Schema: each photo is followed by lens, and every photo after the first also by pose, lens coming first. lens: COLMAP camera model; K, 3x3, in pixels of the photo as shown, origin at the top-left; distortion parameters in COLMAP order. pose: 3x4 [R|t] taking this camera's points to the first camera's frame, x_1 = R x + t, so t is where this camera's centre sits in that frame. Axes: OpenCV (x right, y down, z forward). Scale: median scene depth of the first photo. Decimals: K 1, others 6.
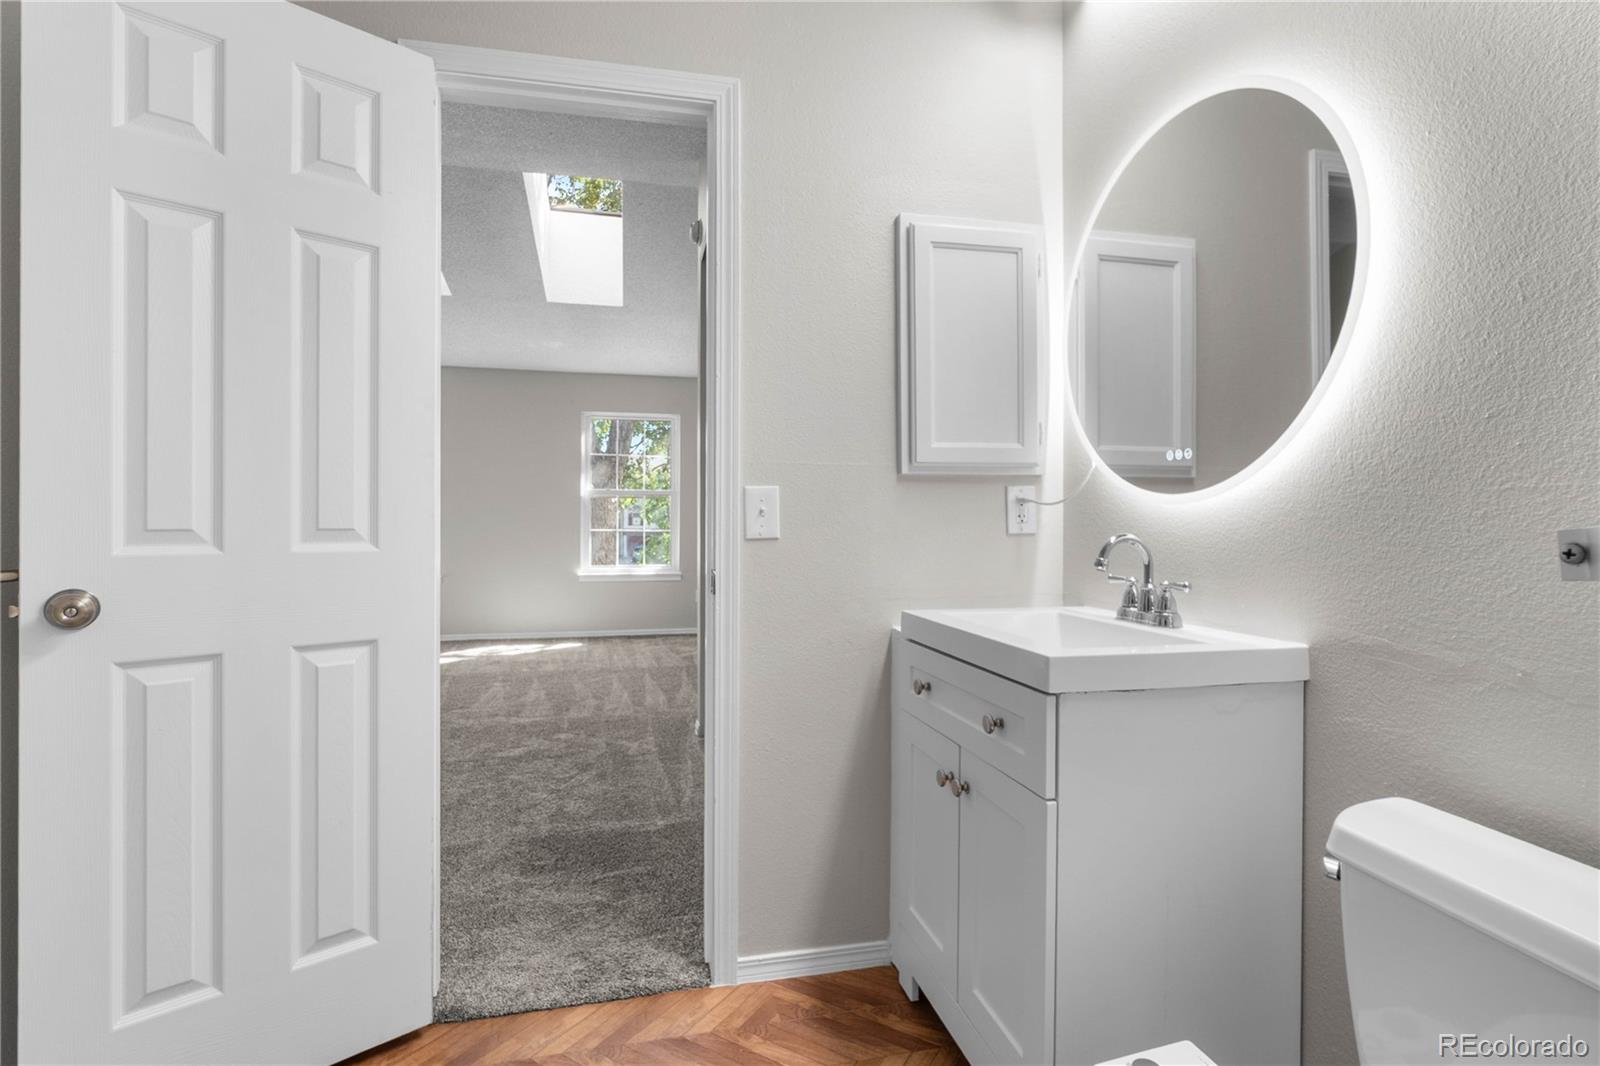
lens RADIAL K [[742.4, 0, 802.1], [0, 742.4, 519.1], [0, 0, 1]] dist [-0.009845, 0.000002]
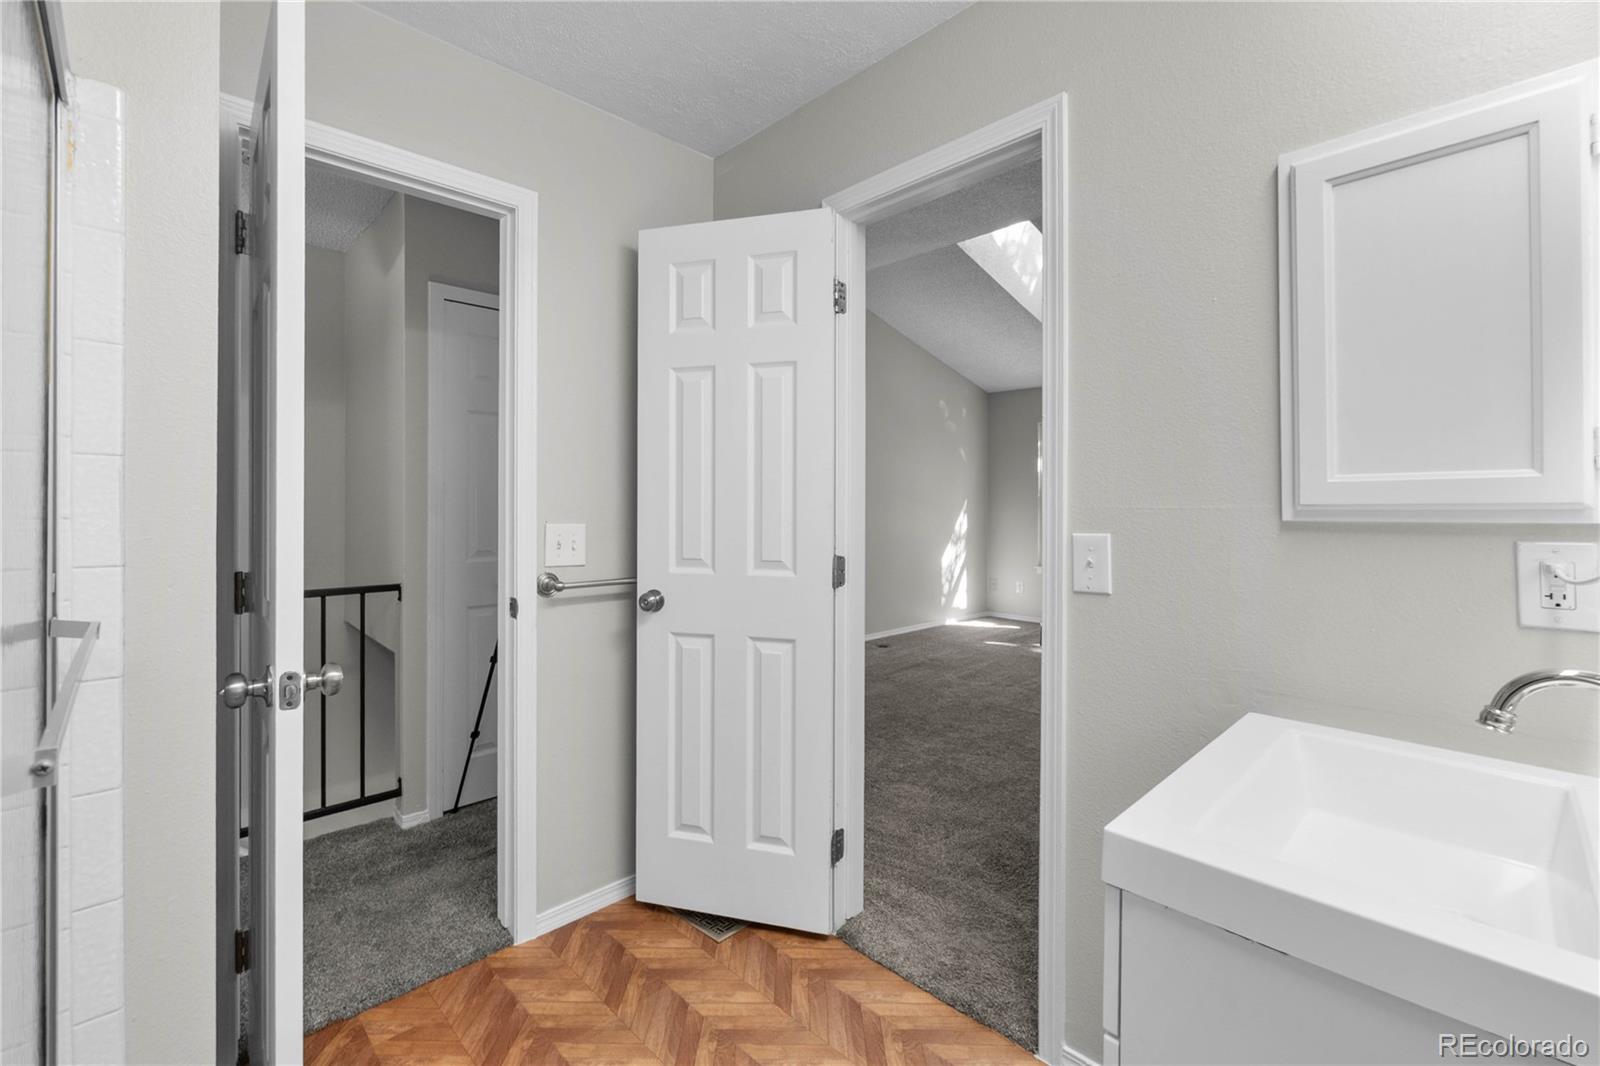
lens RADIAL K [[694.3, 0, 794.9], [0, 694.3, 507.6], [0, 0, 1]] dist [-0.006175, 0.001984]
pose [[0.525589, -0.000498, -0.850739, 0.517793], [-0.000564, 0.999999, -0.000934, -0.083057], [0.850738, 0.000971, 0.525588, 0.286058]]
